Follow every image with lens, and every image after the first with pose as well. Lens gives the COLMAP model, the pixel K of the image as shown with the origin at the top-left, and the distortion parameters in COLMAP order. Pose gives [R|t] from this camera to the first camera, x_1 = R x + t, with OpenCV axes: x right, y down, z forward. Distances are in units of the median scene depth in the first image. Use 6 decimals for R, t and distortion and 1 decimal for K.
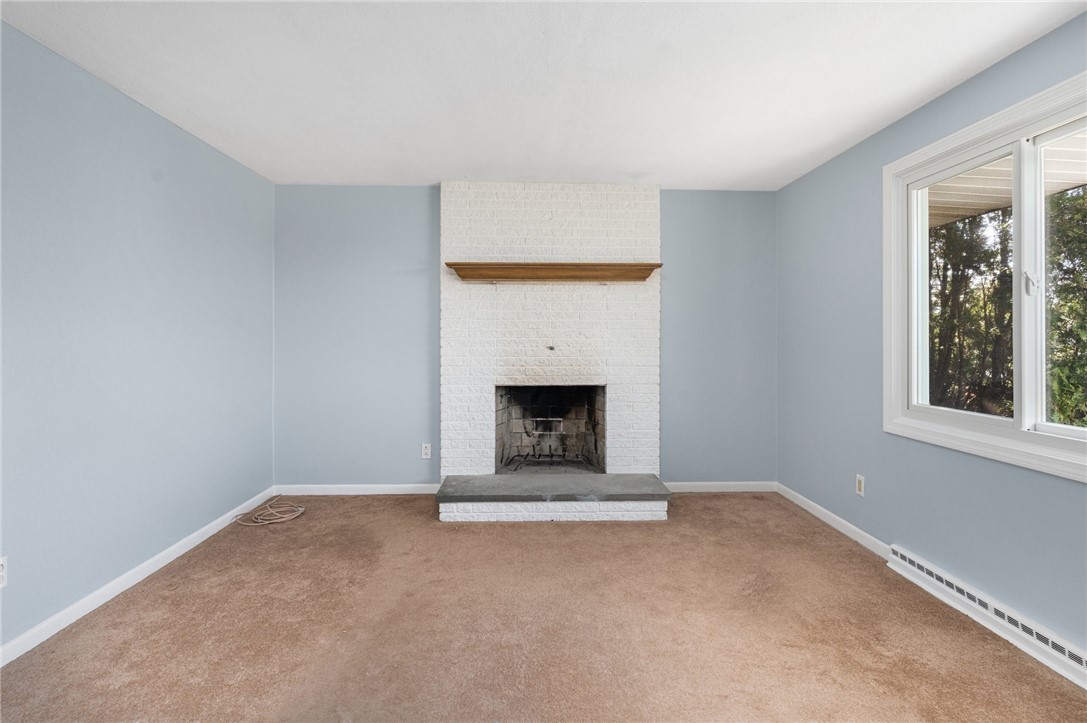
lens RADIAL K [[535.9, 0, 546.7], [0, 535.9, 345.3], [0, 0, 1]] dist [-0.001225, 0.001248]
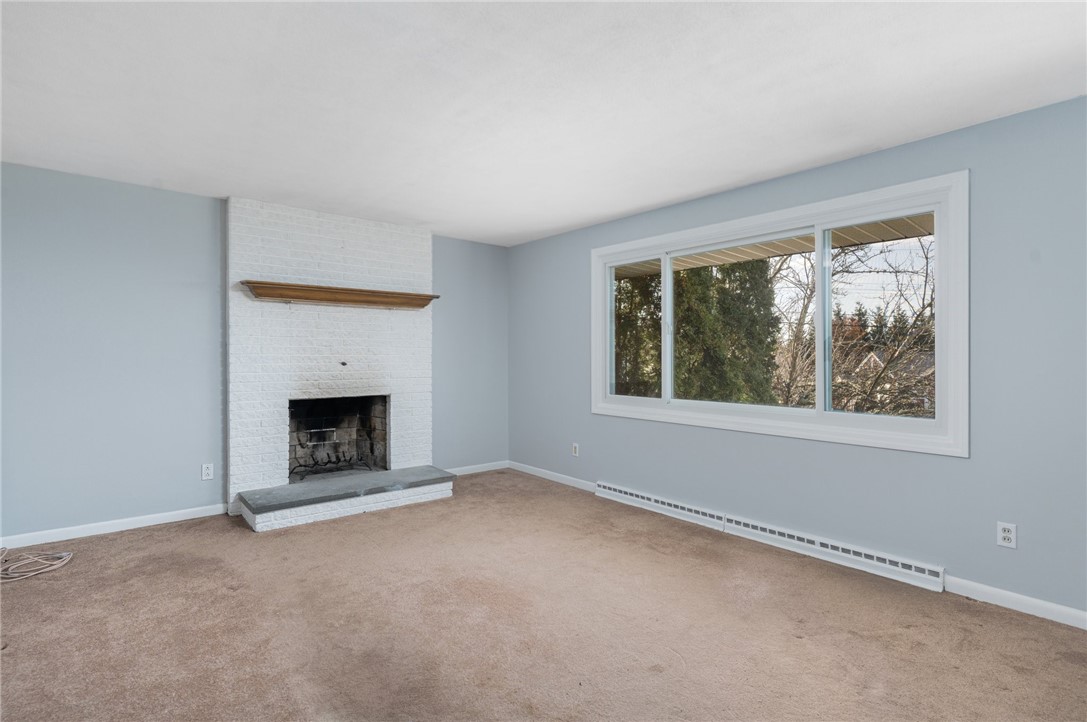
lens RADIAL K [[535.9, 0, 551.5], [0, 535.9, 358.8], [0, 0, 1]] dist [-0.001225, 0.001248]
pose [[0.782433, -0.003035, 0.622728, -0.384951], [0.004597, 0.999989, -0.000902, -0.001997], [-0.622718, 0.003569, 0.782438, -0.155771]]
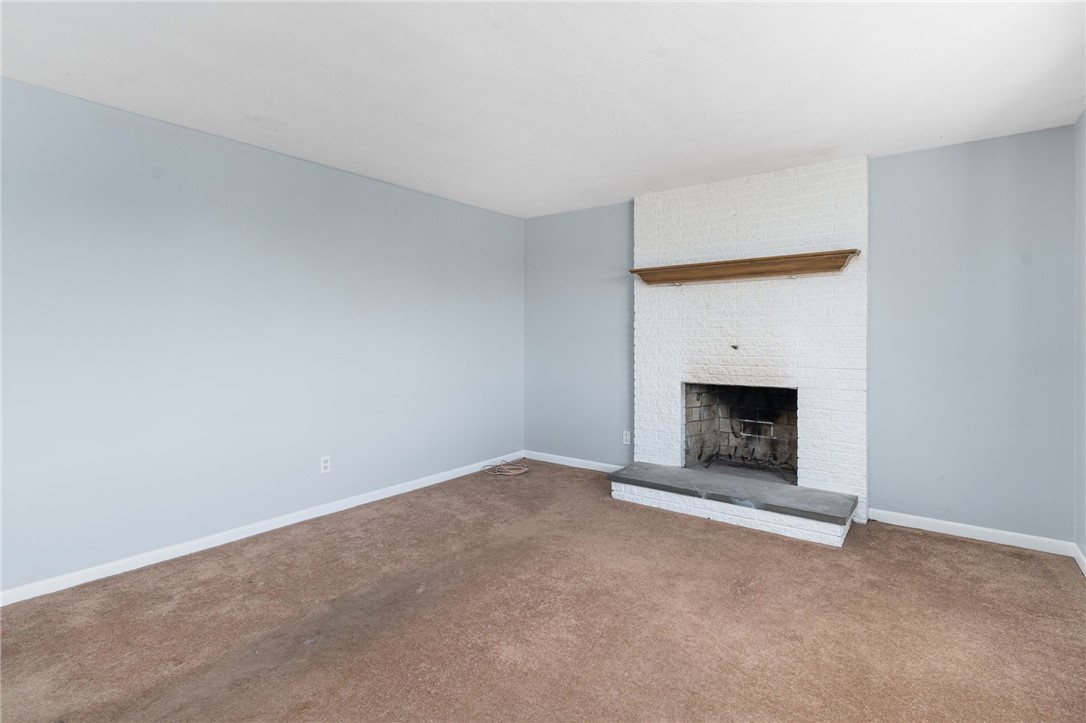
lens RADIAL K [[535.4, 0, 537.9], [0, 535.4, 339.9], [0, 0, 1]] dist [-0.001225, 0.001248]
pose [[0.763771, 0.000547, -0.645487, 0.404217], [-0.005489, 0.999969, -0.005648, -0.000293], [0.645464, 0.007857, 0.763750, 0.025489]]
